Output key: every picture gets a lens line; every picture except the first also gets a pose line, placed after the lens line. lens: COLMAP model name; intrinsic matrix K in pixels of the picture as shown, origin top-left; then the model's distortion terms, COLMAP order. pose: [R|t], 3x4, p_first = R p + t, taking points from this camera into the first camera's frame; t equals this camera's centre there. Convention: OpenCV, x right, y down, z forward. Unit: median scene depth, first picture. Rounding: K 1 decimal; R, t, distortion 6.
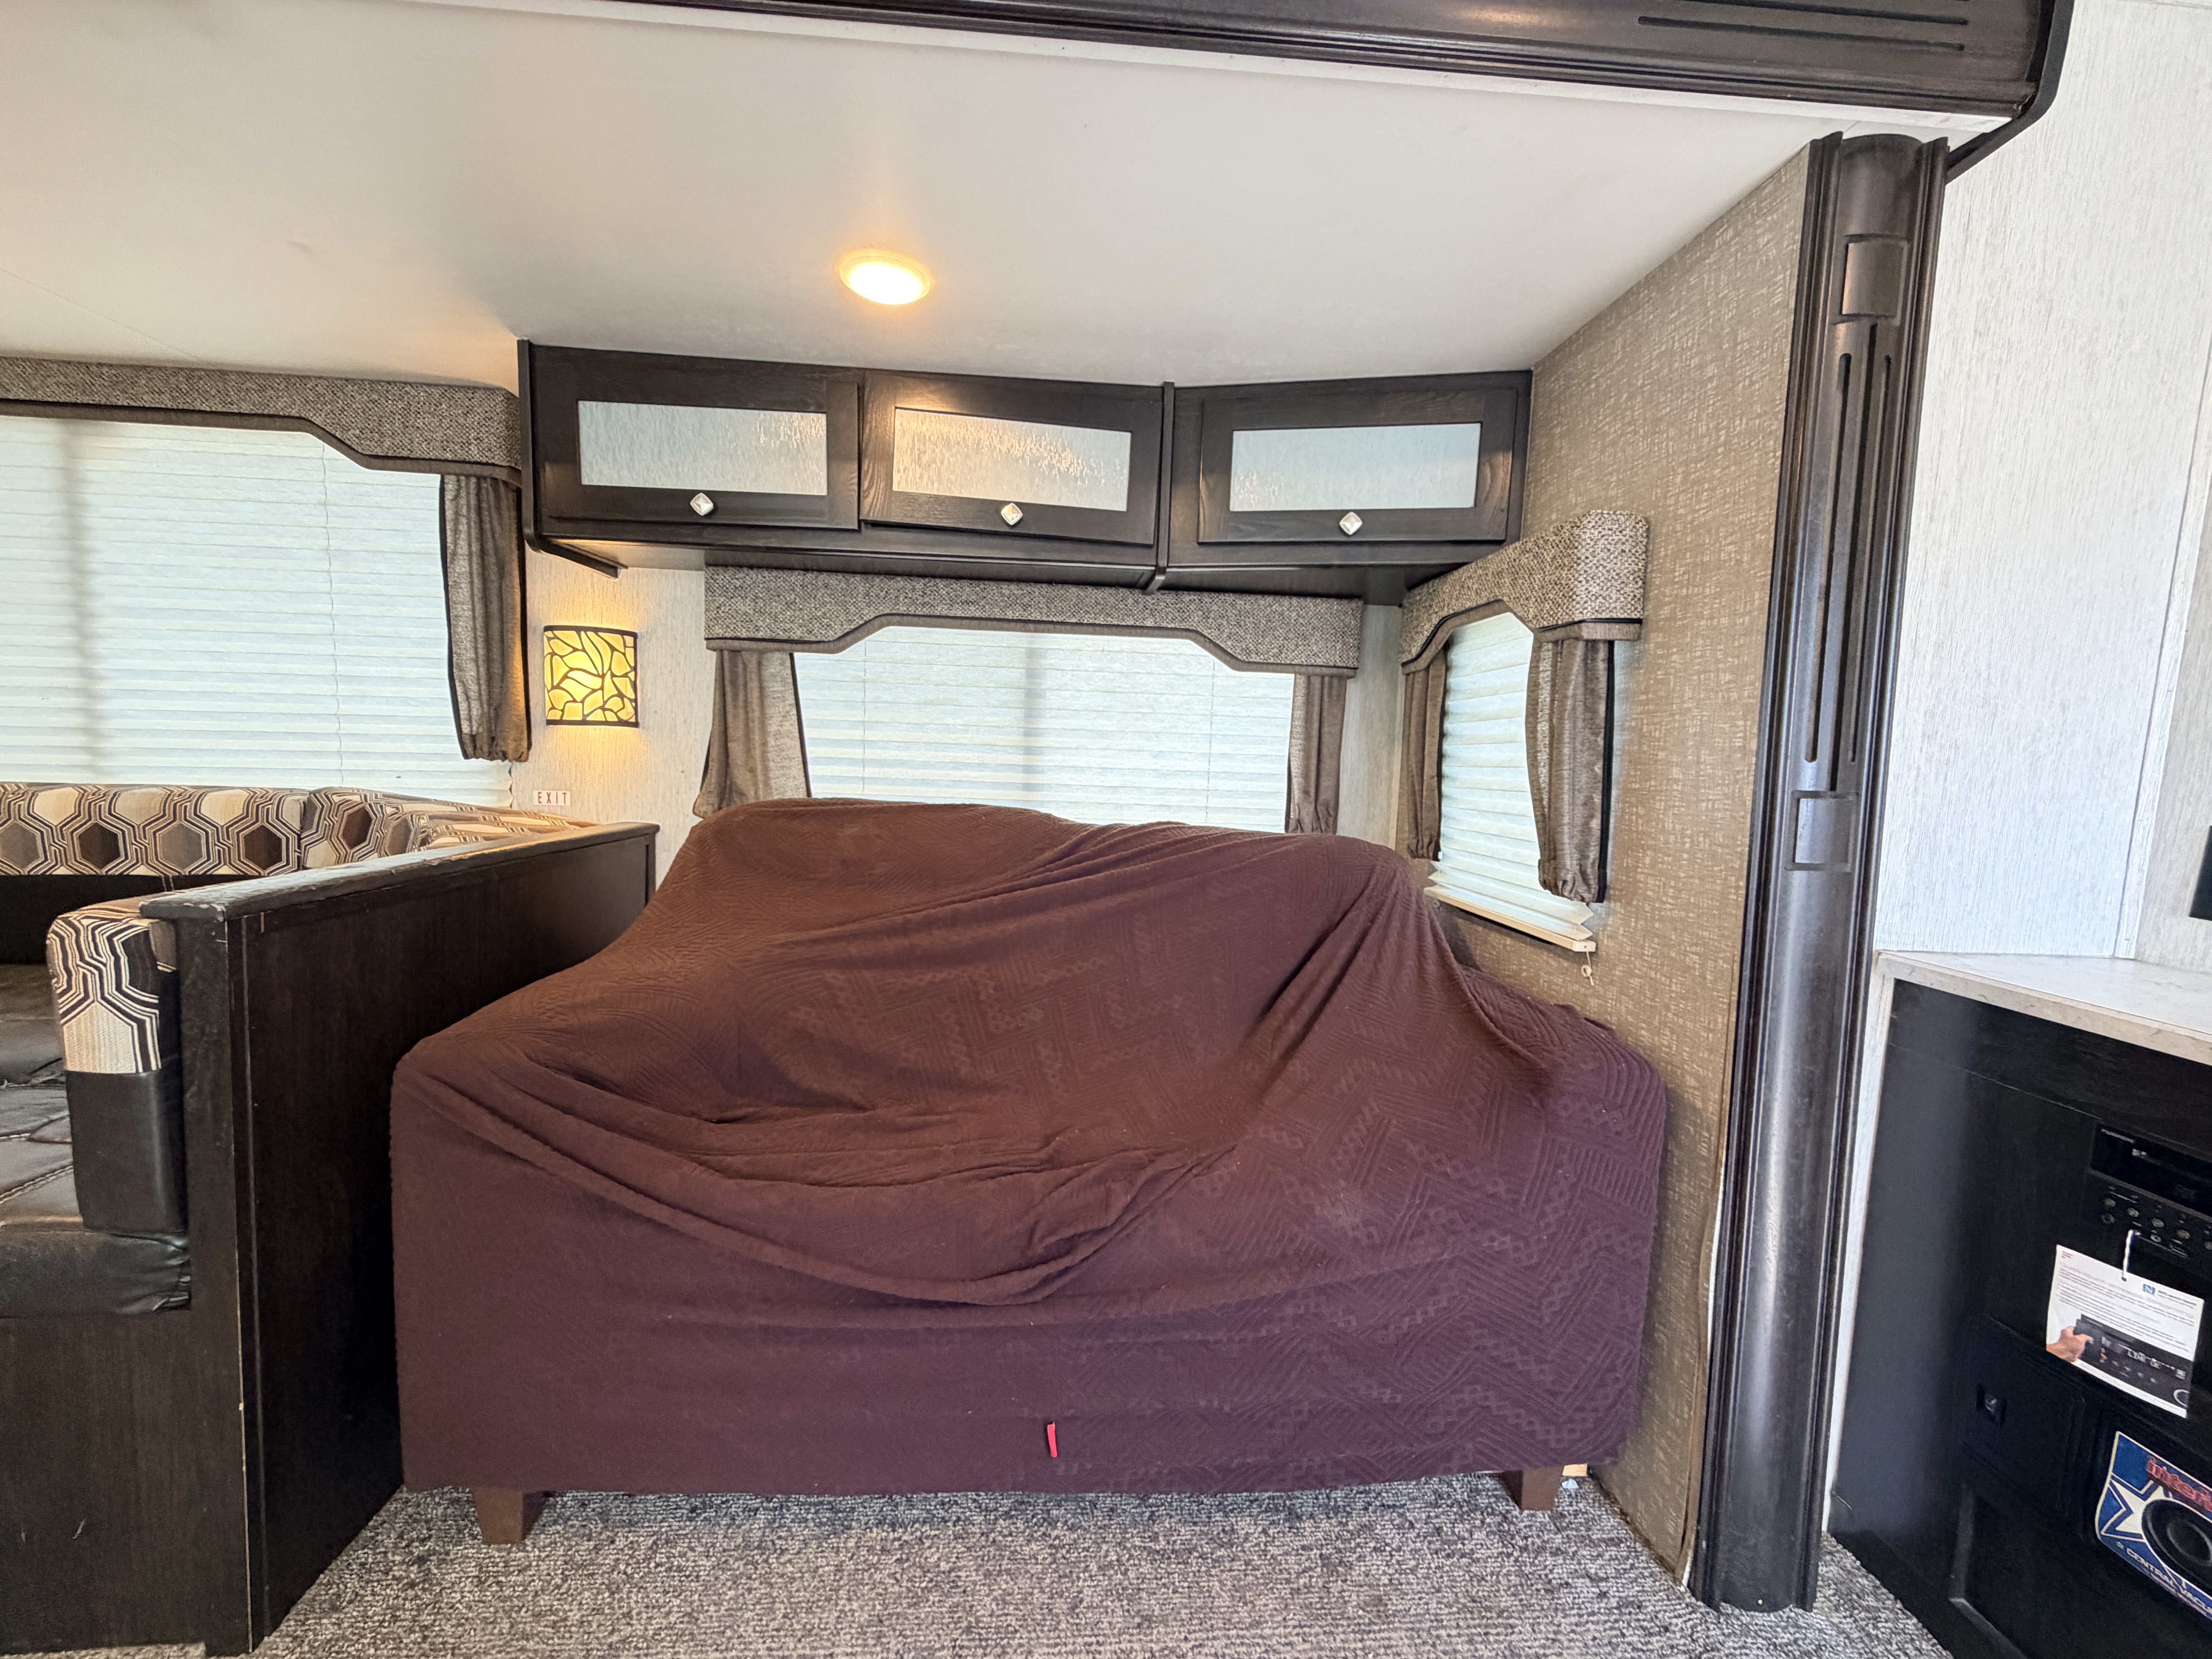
lens RADIAL K [[881.3, 0, 1109.3], [0, 881.3, 829.2], [0, 0, 1]] dist [0.000798, -0.000421]
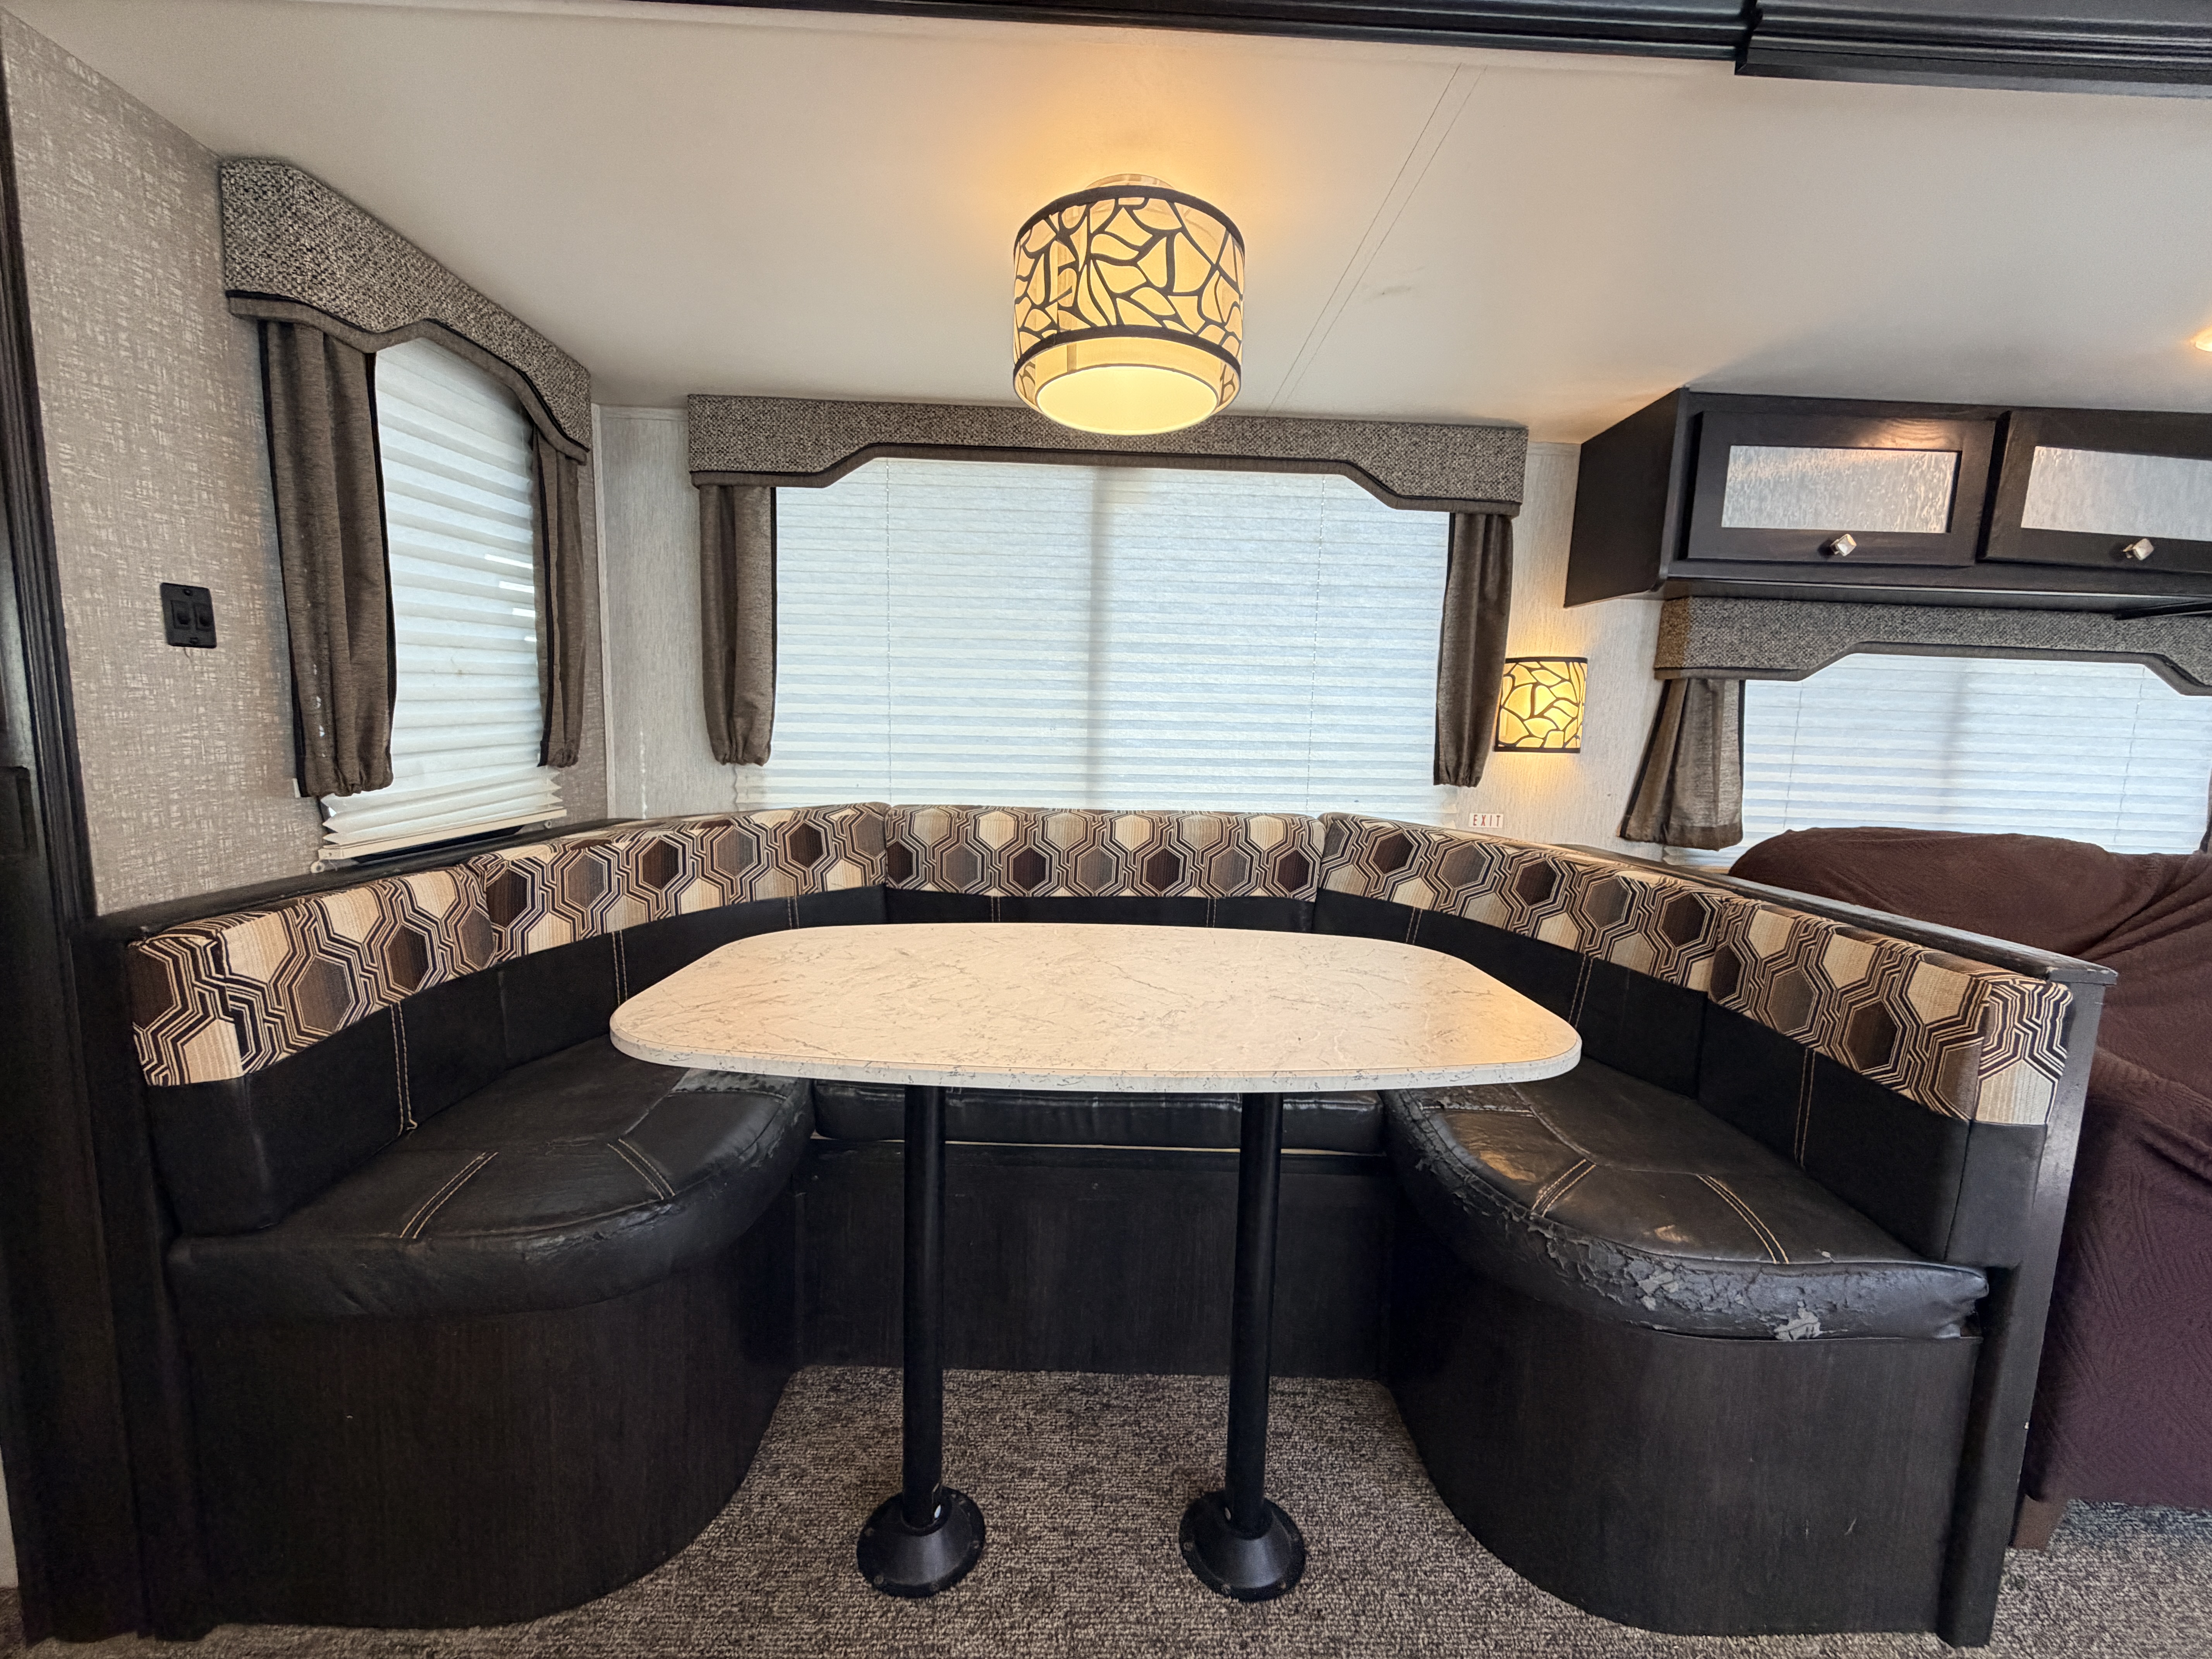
lens RADIAL K [[881.3, 0, 1102.1], [0, 881.3, 830.0], [0, 0, 1]] dist [0.000798, -0.000421]
pose [[0.998524, 0.003227, -0.054214, -1.085330], [-0.001723, 0.999613, 0.027765, -0.055665], [0.054283, -0.027630, 0.998143, -0.066745]]
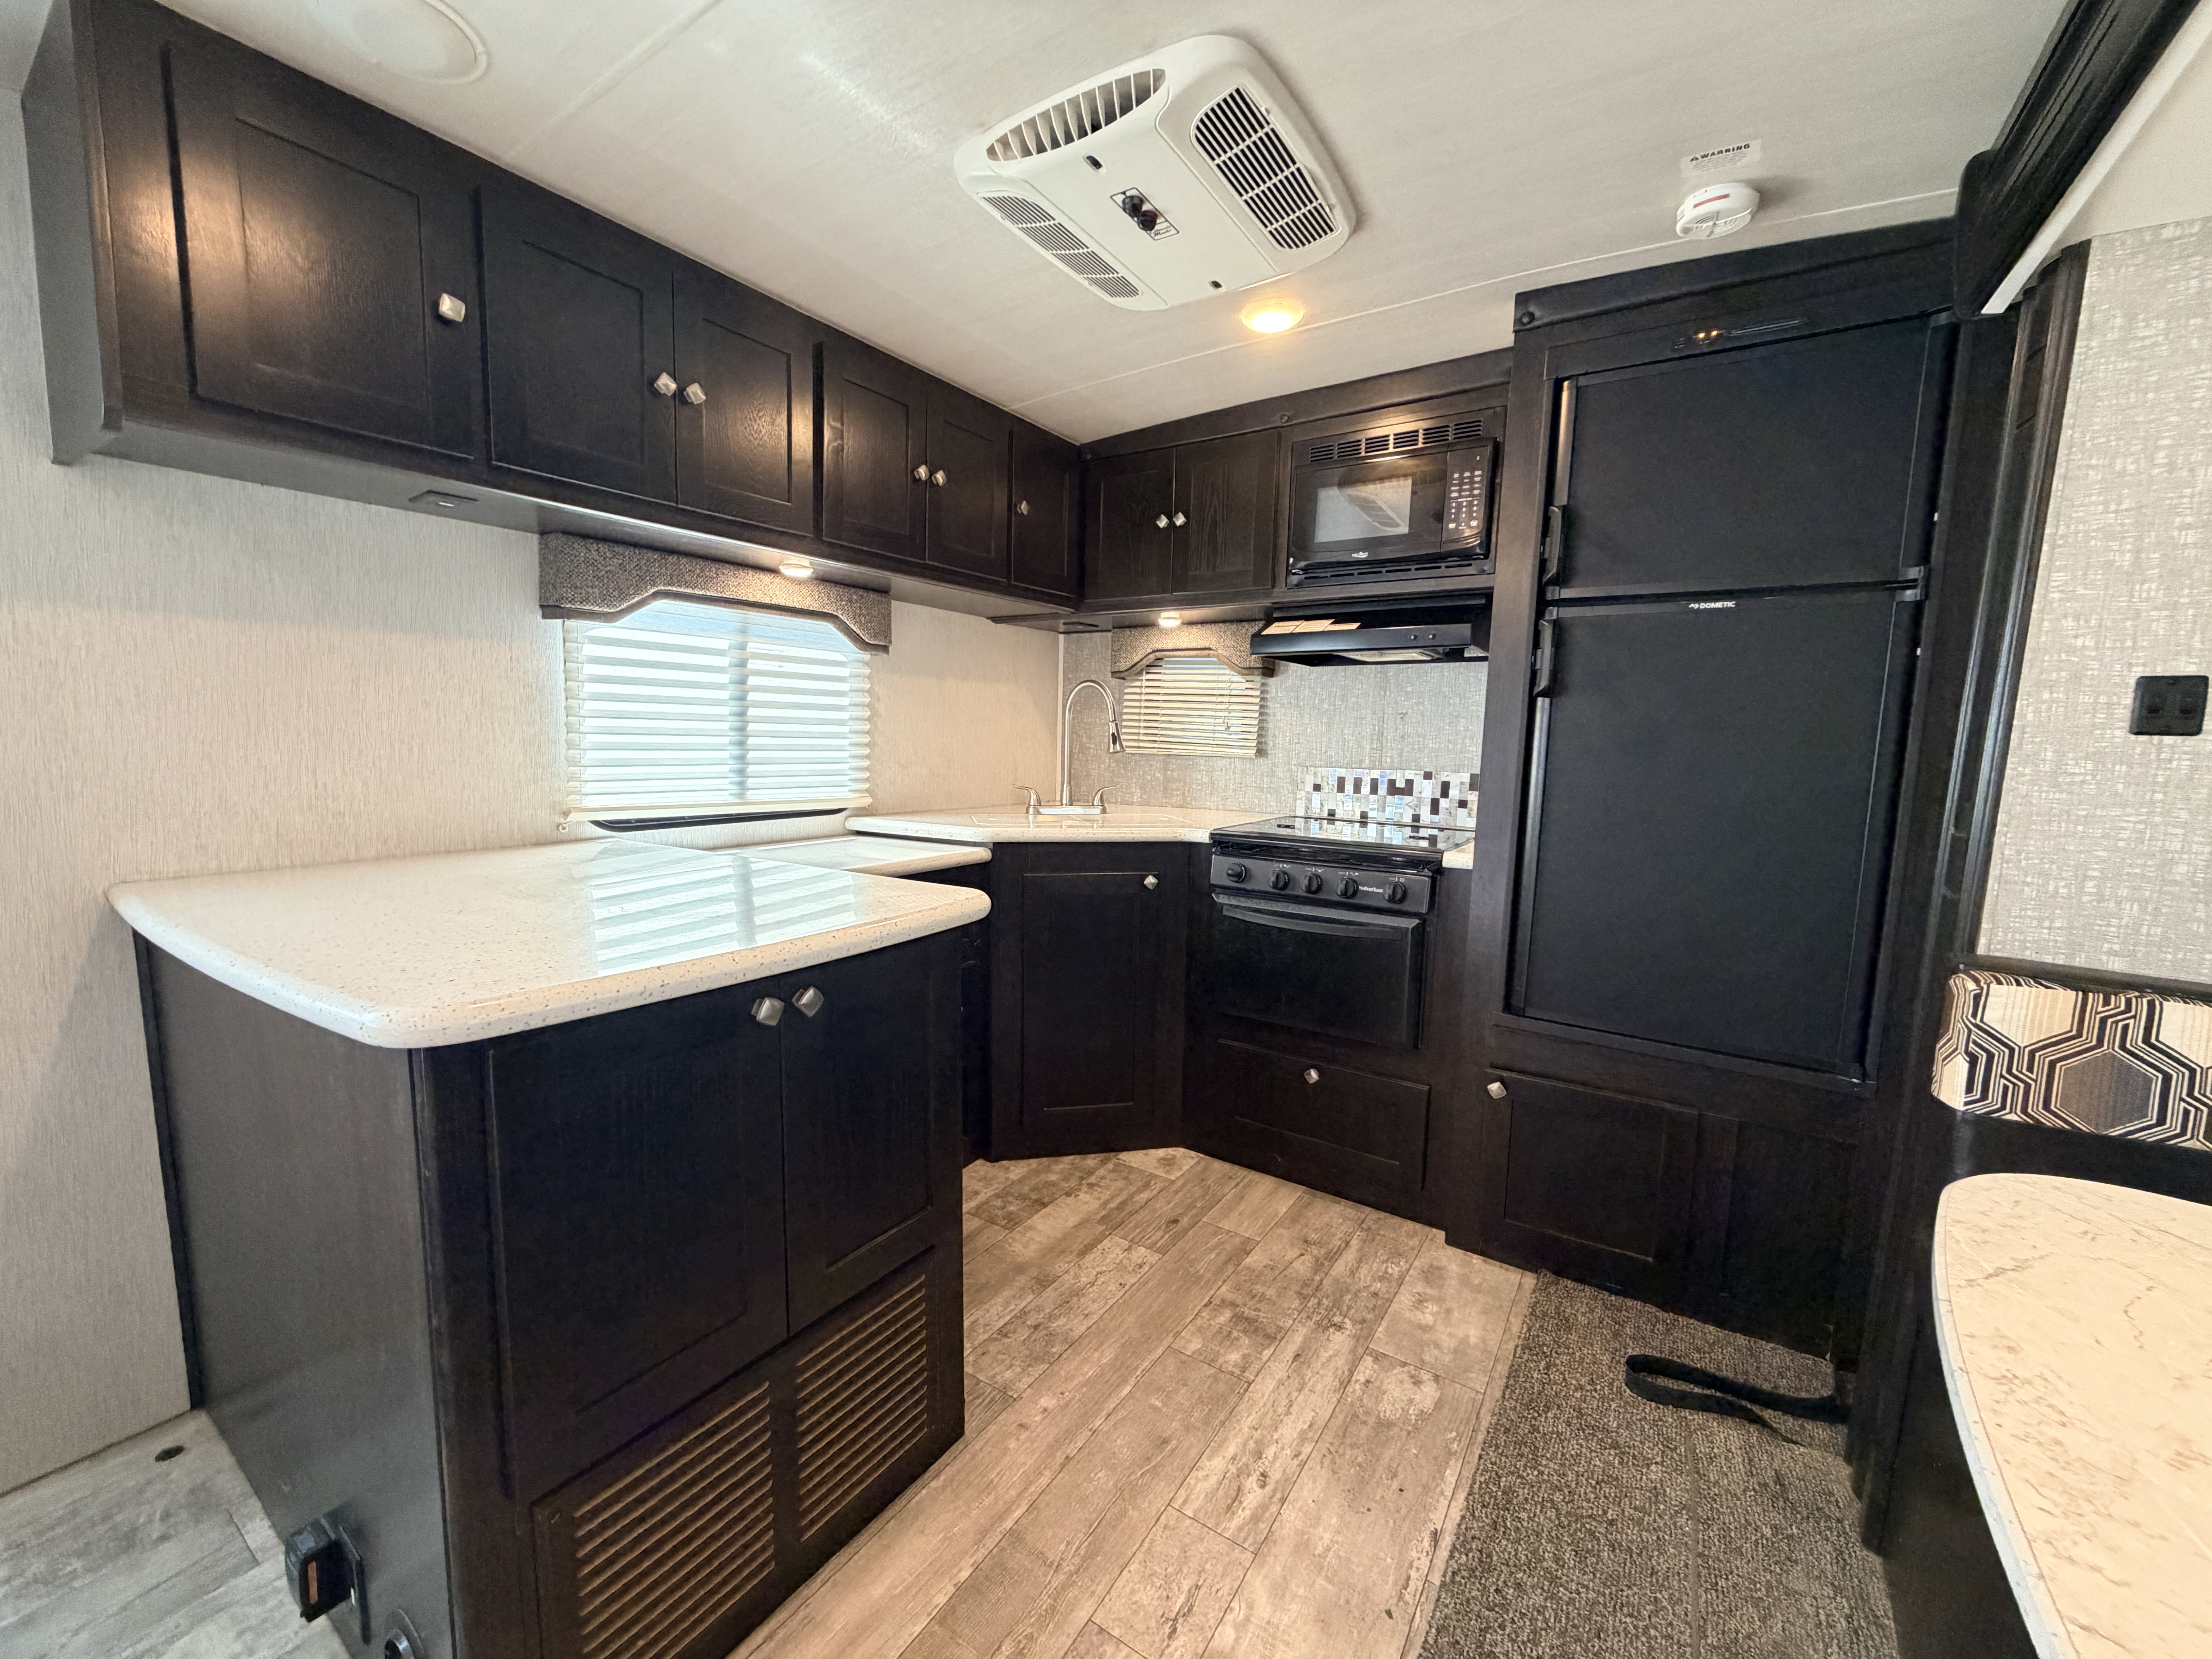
lens RADIAL K [[881.3, 0, 1100.3], [0, 881.3, 828.5], [0, 0, 1]] dist [0.000798, -0.000421]
pose [[-0.614373, 0.043537, -0.787814, -0.815729], [-0.130704, 0.979066, 0.156035, -0.095411], [0.778114, 0.198834, -0.595821, 0.282460]]
